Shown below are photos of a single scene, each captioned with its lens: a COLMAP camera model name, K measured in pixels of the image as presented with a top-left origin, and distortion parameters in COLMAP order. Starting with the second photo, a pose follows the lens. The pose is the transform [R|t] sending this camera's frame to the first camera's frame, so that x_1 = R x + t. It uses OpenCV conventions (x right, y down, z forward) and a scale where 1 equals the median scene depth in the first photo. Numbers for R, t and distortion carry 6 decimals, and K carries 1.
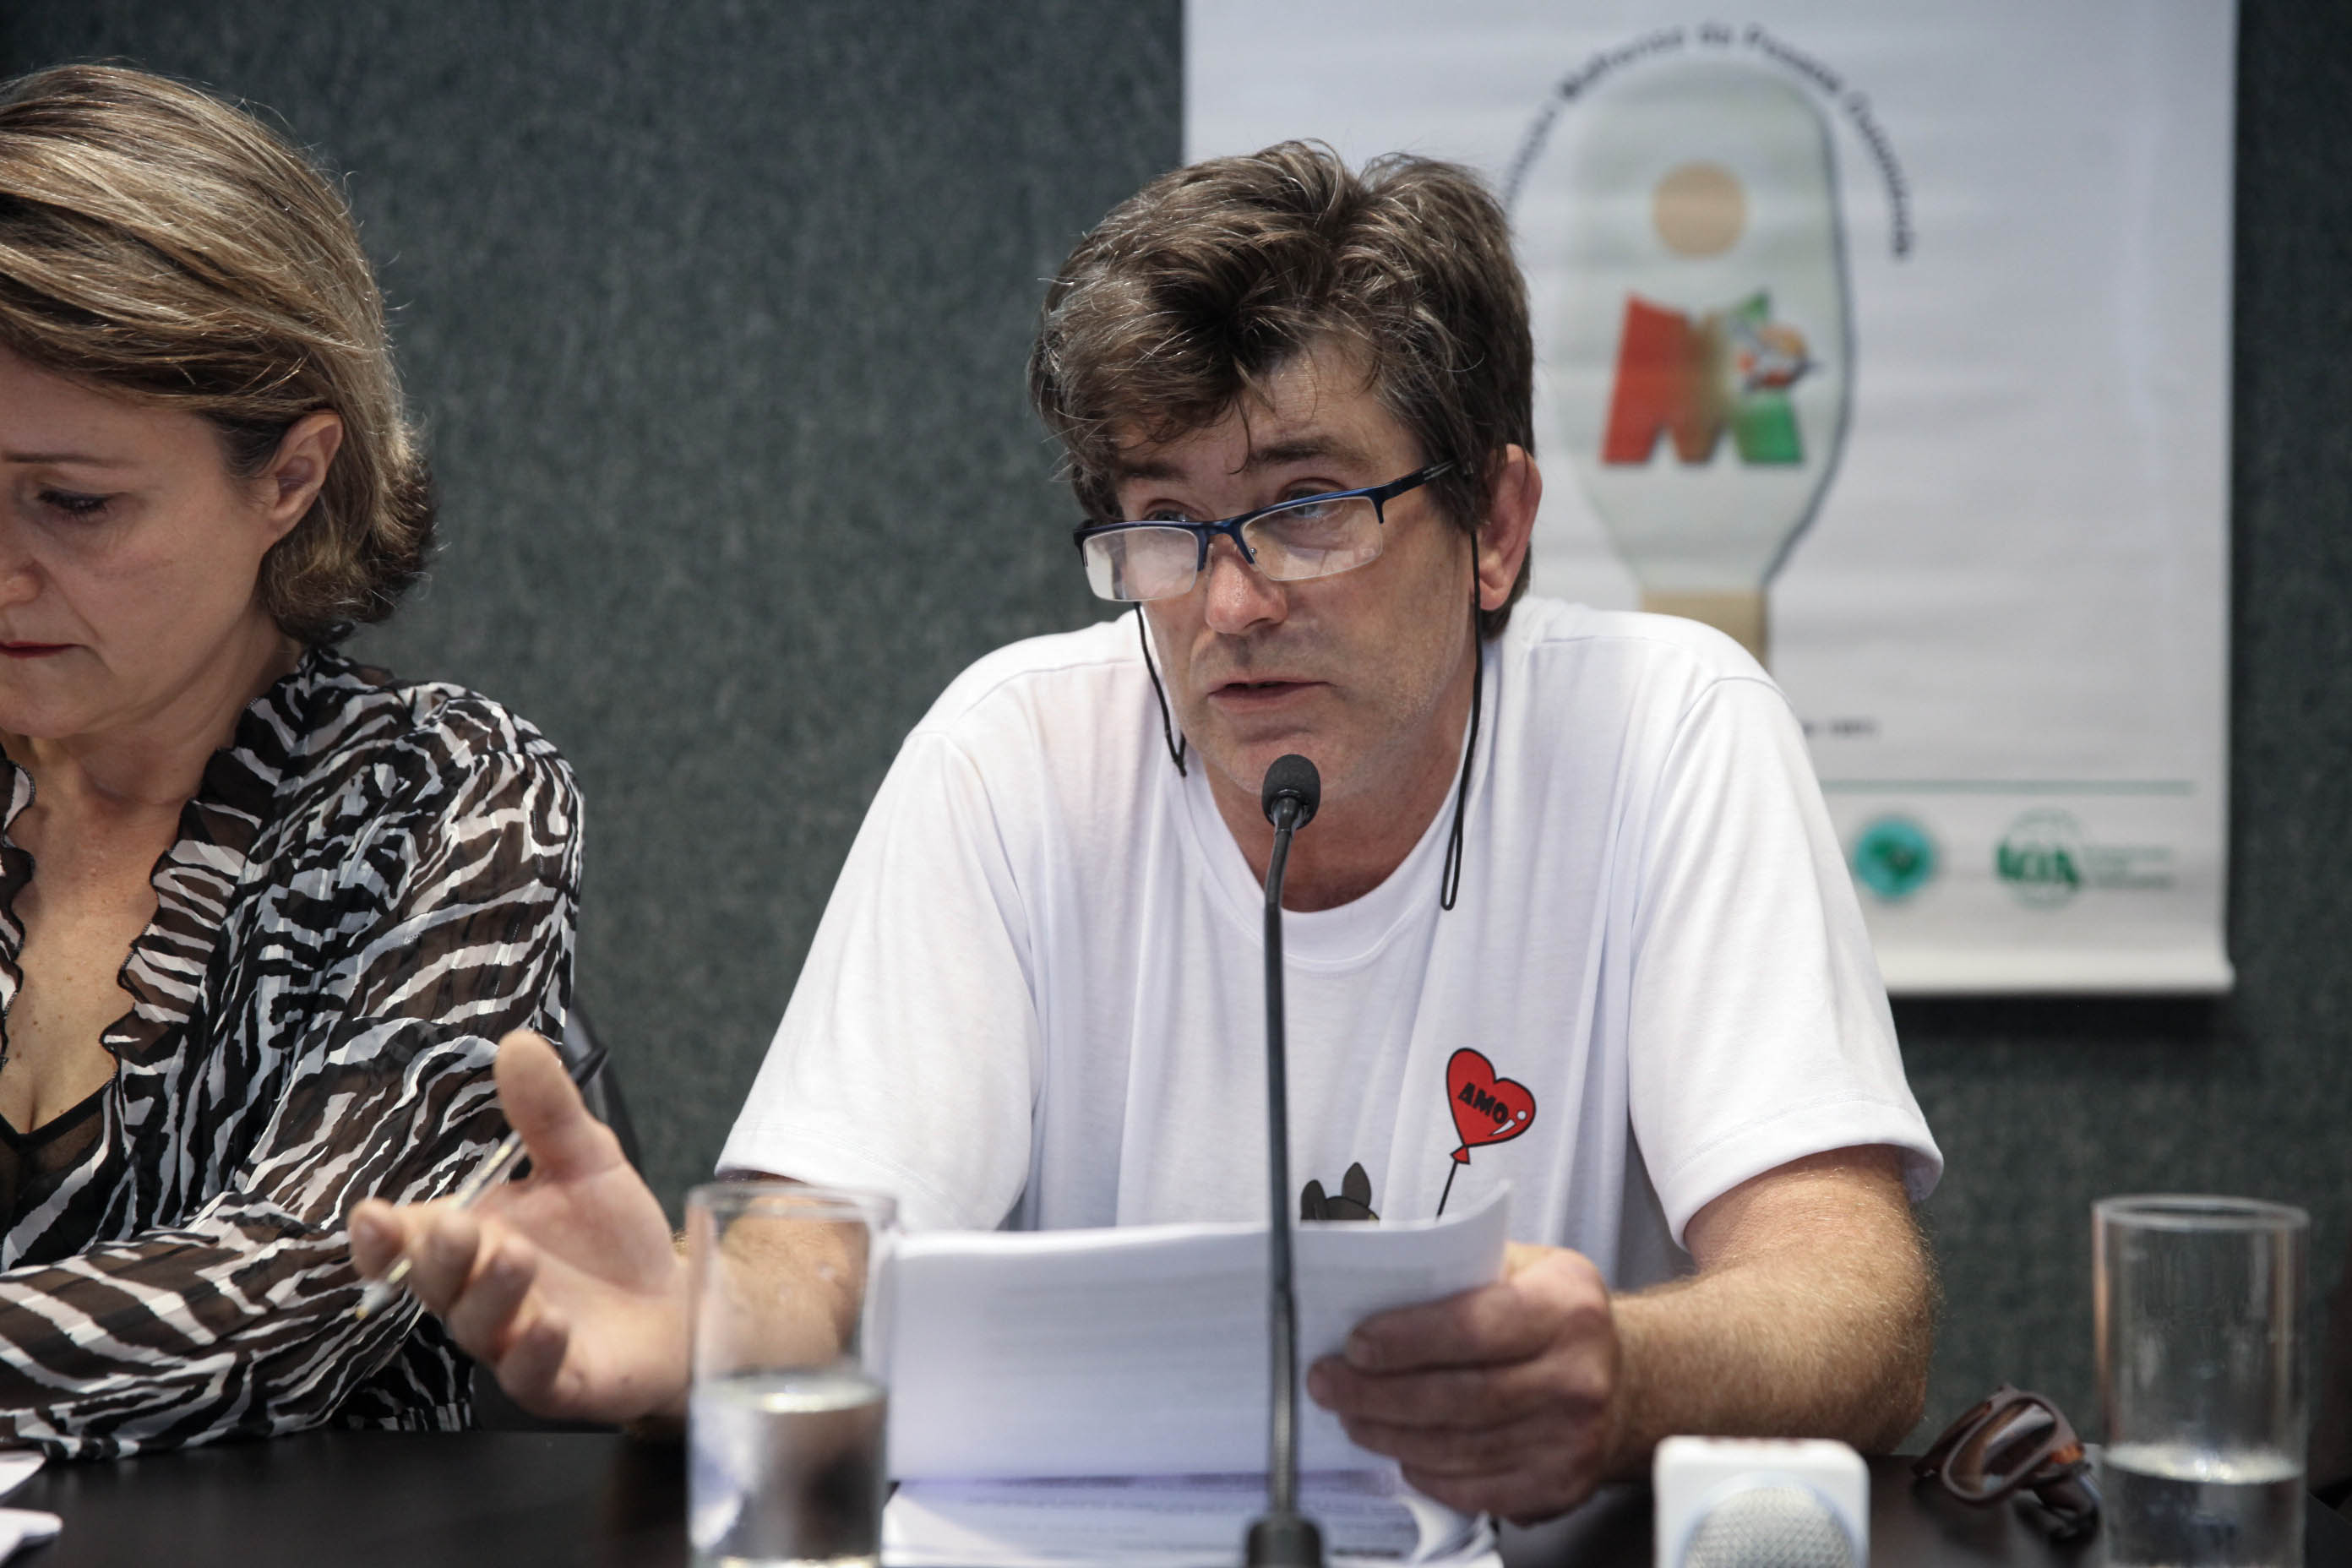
lens RADIAL K [[4406.3, 0, 1076.9], [0, 4406.3, 874.6], [0, 0, 1]] dist [0.256588, -0.196167]
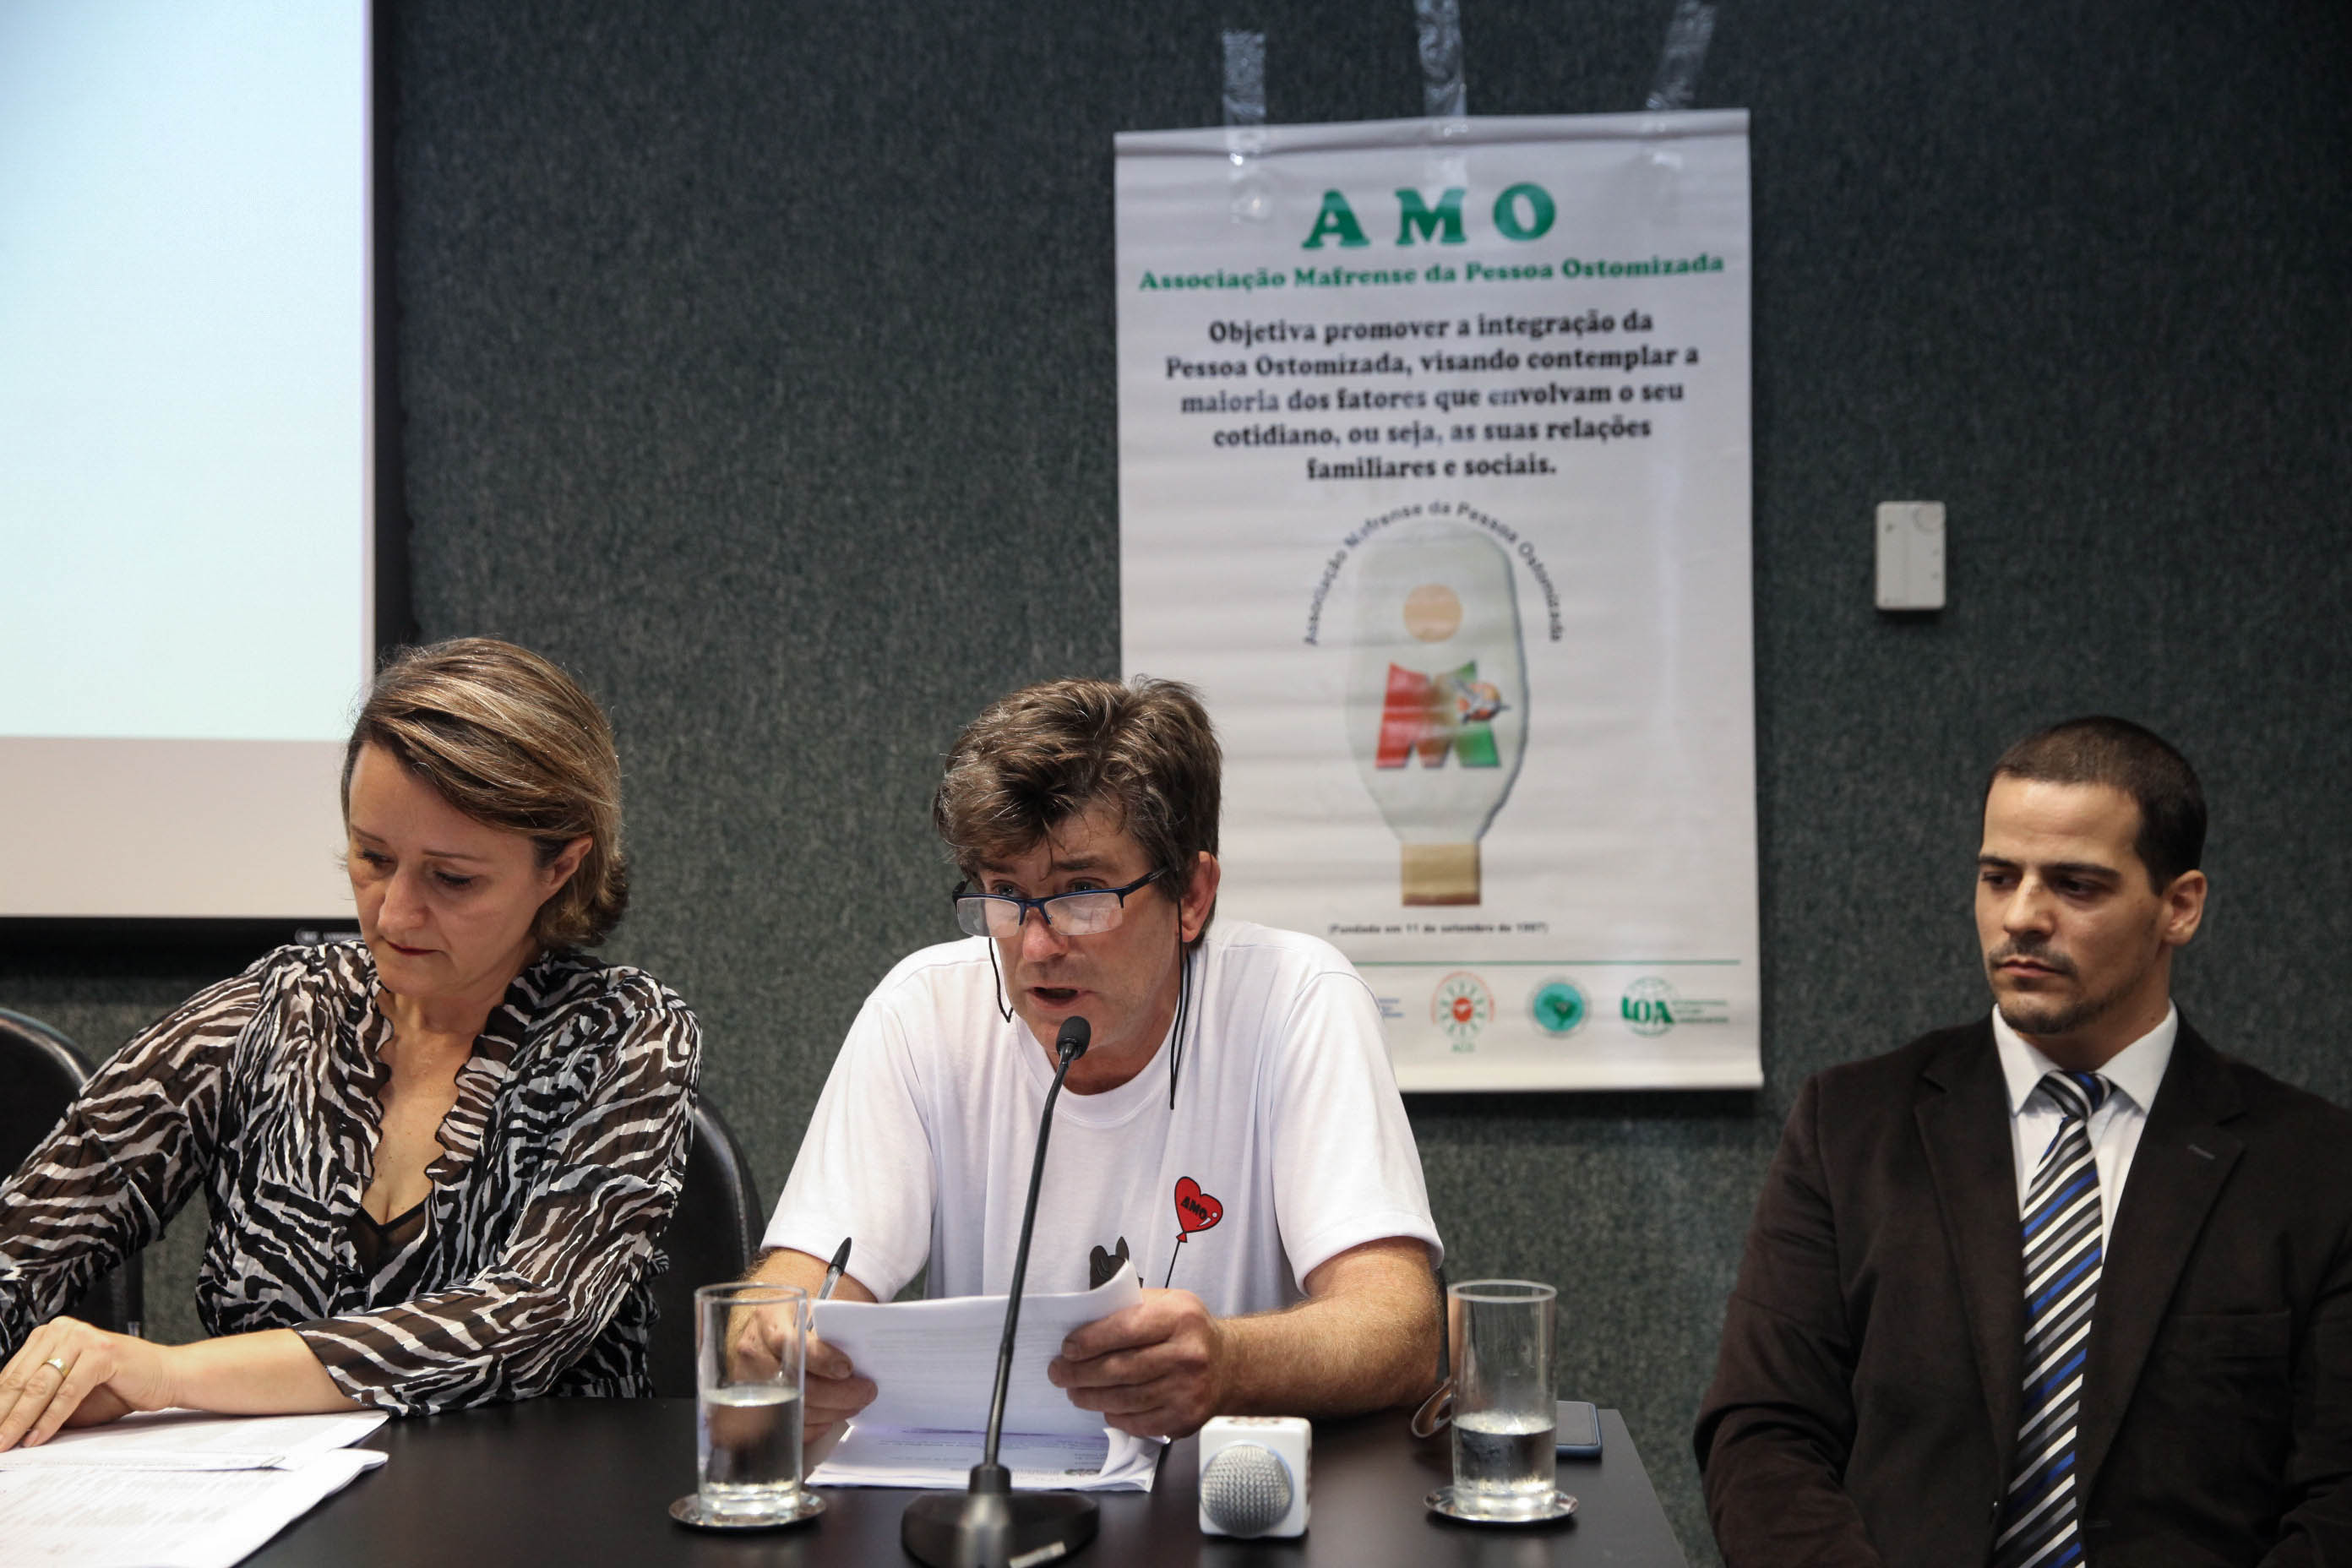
lens RADIAL K [[3498.2, 0, 1176.0], [0, 3498.2, 784.0], [0, 0, 1]] dist [0.042730, 0.364801]
pose [[0.997373, -0.013869, -0.071099, 0.136136], [0.013518, 0.999894, -0.005413, -0.080503], [0.071166, 0.004437, 0.997455, -0.289857]]
